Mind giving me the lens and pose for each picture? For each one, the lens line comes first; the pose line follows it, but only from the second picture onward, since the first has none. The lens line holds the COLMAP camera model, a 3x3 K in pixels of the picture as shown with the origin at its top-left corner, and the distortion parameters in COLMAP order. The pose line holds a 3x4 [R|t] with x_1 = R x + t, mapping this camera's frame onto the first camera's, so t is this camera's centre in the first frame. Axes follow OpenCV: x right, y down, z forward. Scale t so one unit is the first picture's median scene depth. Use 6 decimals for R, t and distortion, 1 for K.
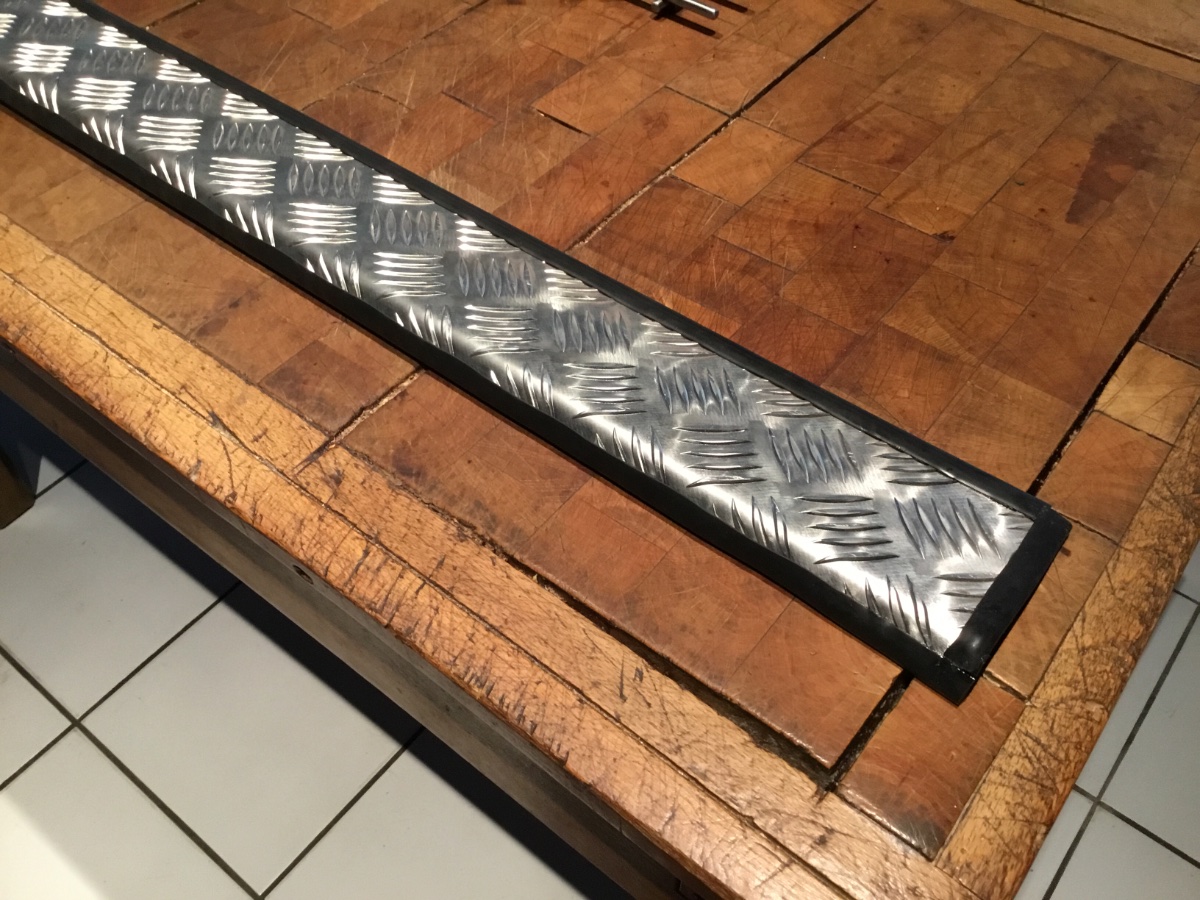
lens RADIAL K [[1067.4, 0, 634.3], [0, 1067.4, 449.3], [0, 0, 1]] dist [0.043013, -0.007349]
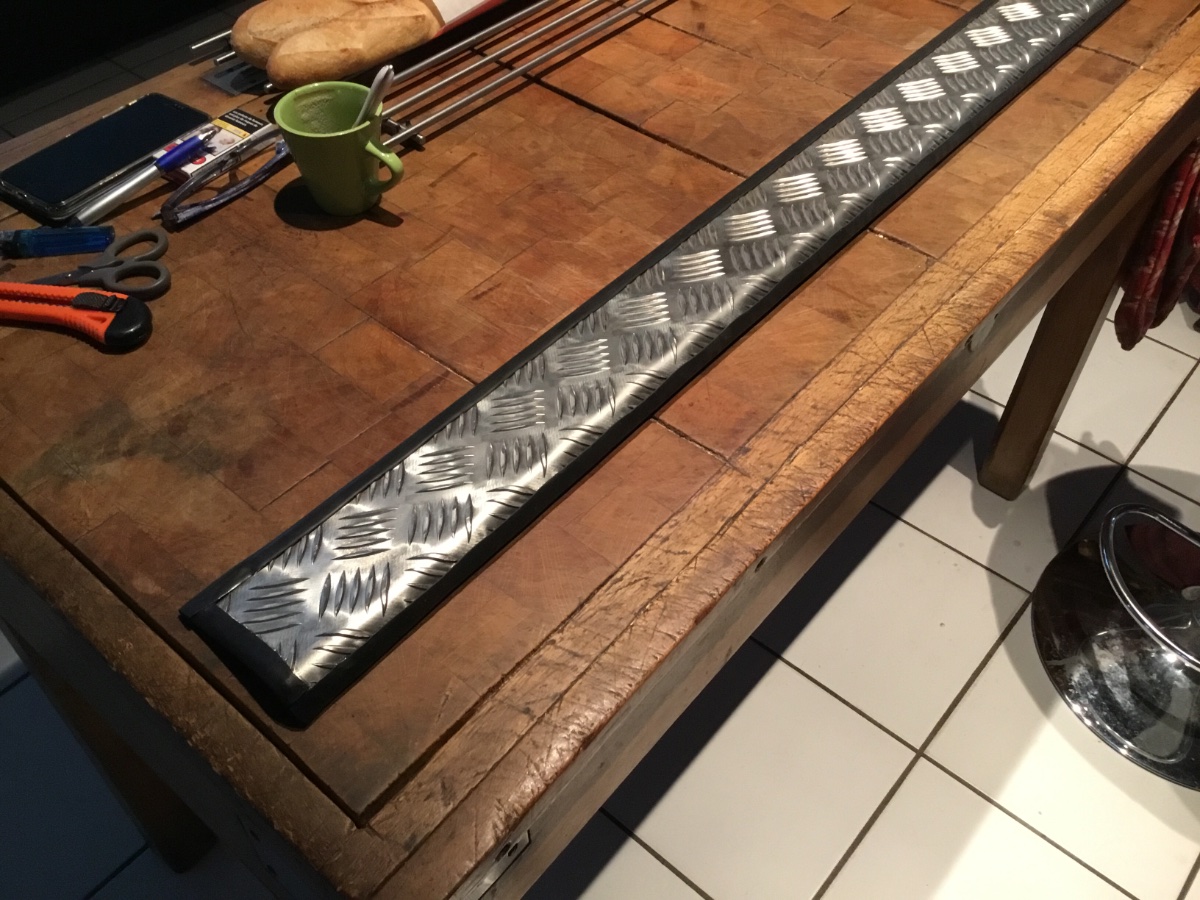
lens RADIAL K [[1067.4, 0, 634.3], [0, 1067.4, 449.3], [0, 0, 1]] dist [0.043013, -0.007349]
pose [[0.036686, -0.740667, 0.670870, -1.646231], [0.775869, 0.444212, 0.448000, -0.986457], [-0.629827, 0.504072, 0.590956, 0.604862]]
